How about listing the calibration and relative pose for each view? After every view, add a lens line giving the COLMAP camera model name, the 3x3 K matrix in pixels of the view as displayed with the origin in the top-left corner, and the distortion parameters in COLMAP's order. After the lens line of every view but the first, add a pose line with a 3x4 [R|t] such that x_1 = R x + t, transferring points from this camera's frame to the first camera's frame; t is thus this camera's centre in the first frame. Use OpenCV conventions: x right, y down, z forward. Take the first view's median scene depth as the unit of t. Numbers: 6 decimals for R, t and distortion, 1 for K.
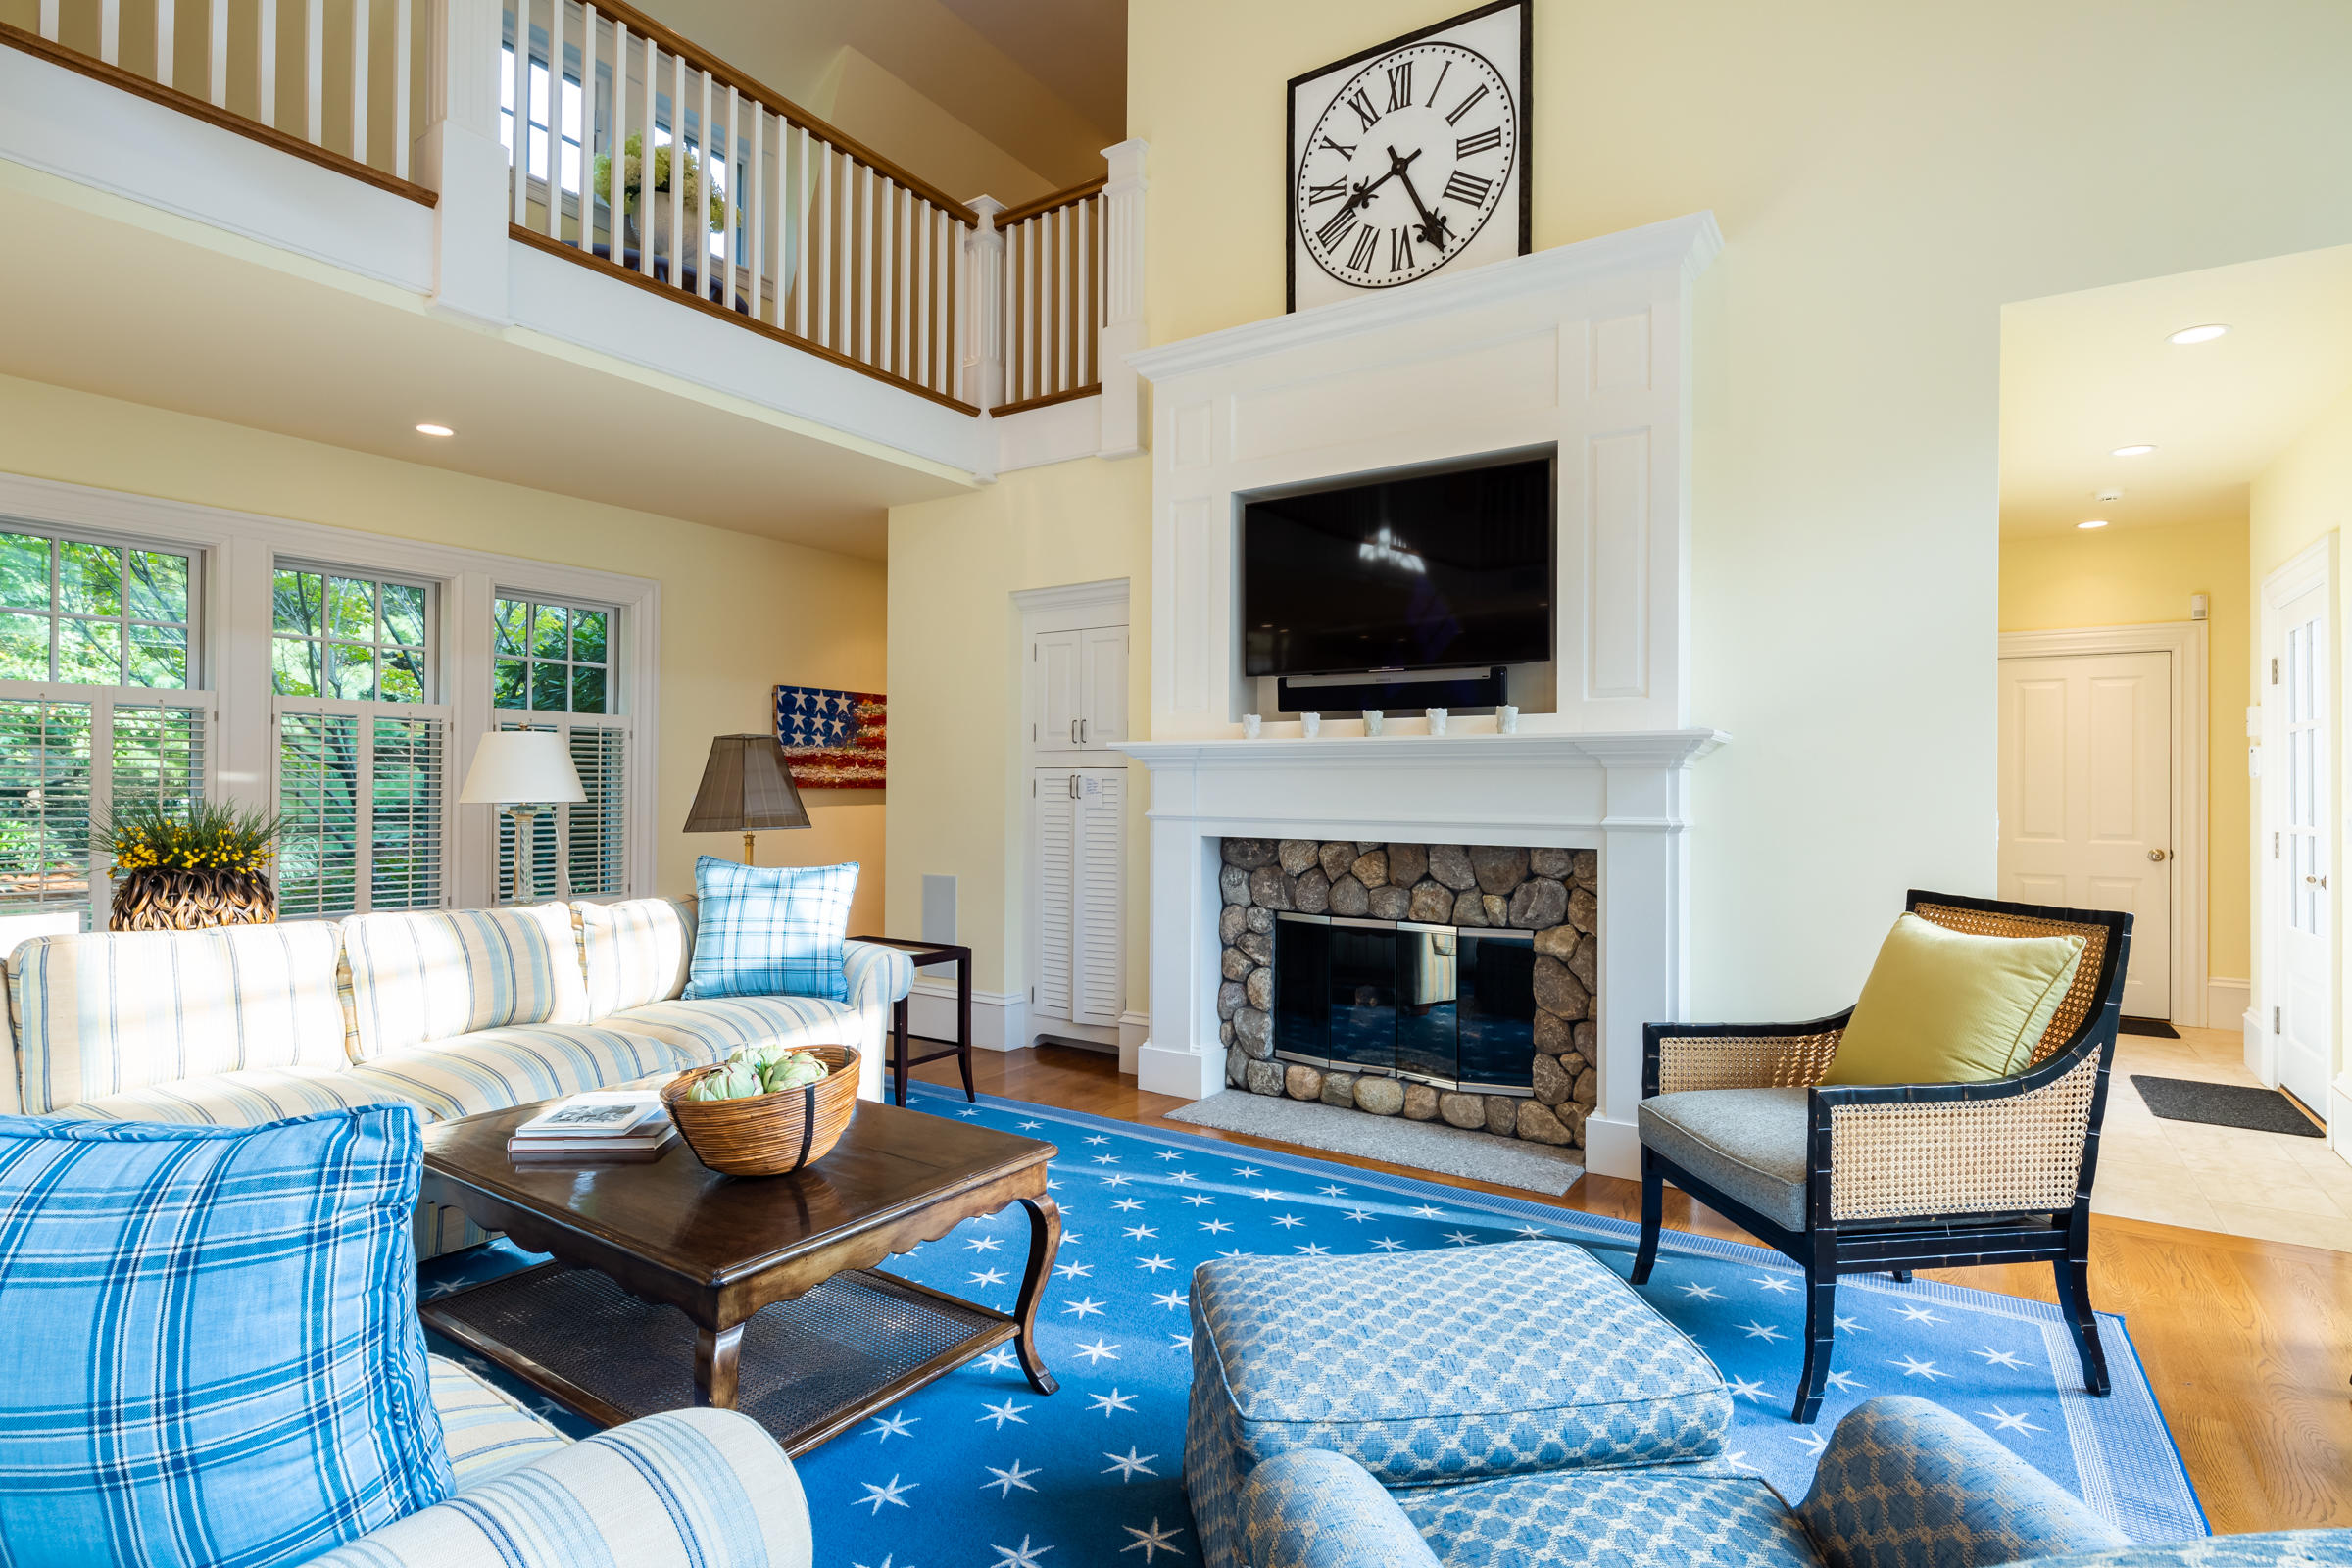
lens RADIAL K [[1136.4, 0, 1178.6], [0, 1136.4, 777.6], [0, 0, 1]] dist [0.003048, -0.004424]
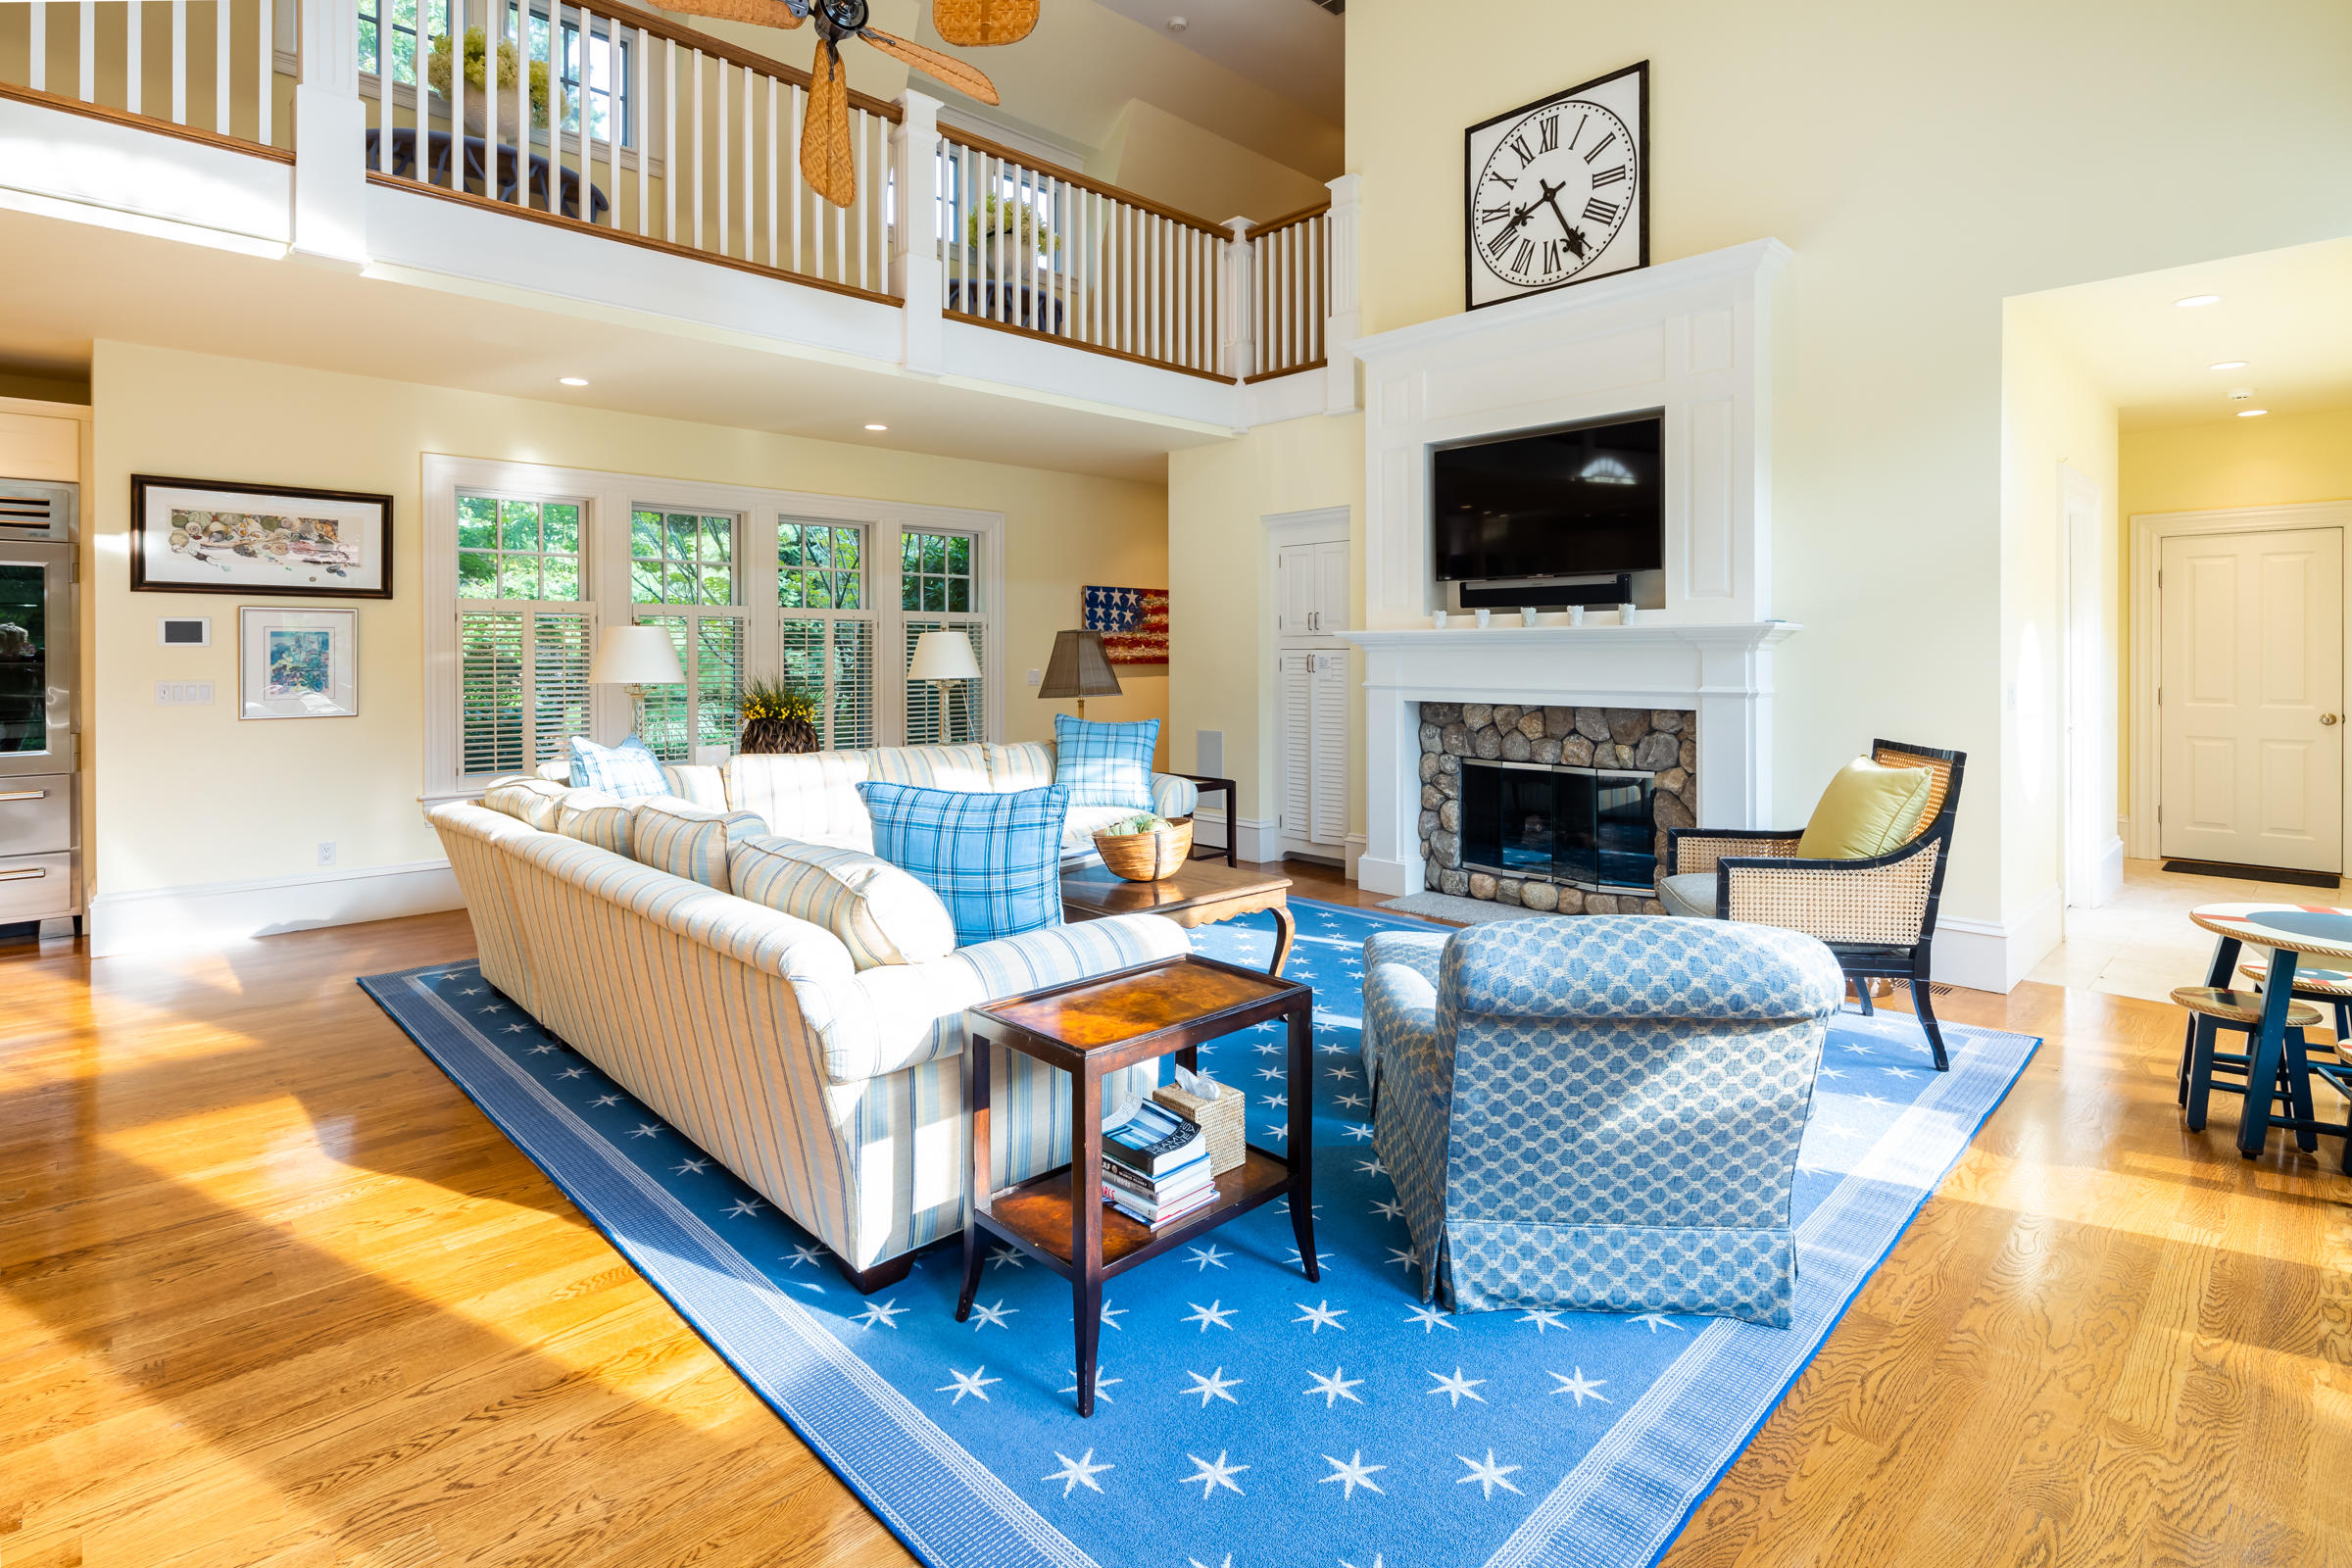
lens RADIAL K [[1136.4, 0, 1173.0], [0, 1136.4, 653.4], [0, 0, 1]] dist [0.003048, -0.004424]
pose [[0.974479, -0.008747, -0.224308, 0.056012], [0.010411, 0.999926, 0.006236, -0.015669], [0.224237, -0.008412, 0.974498, -0.367939]]
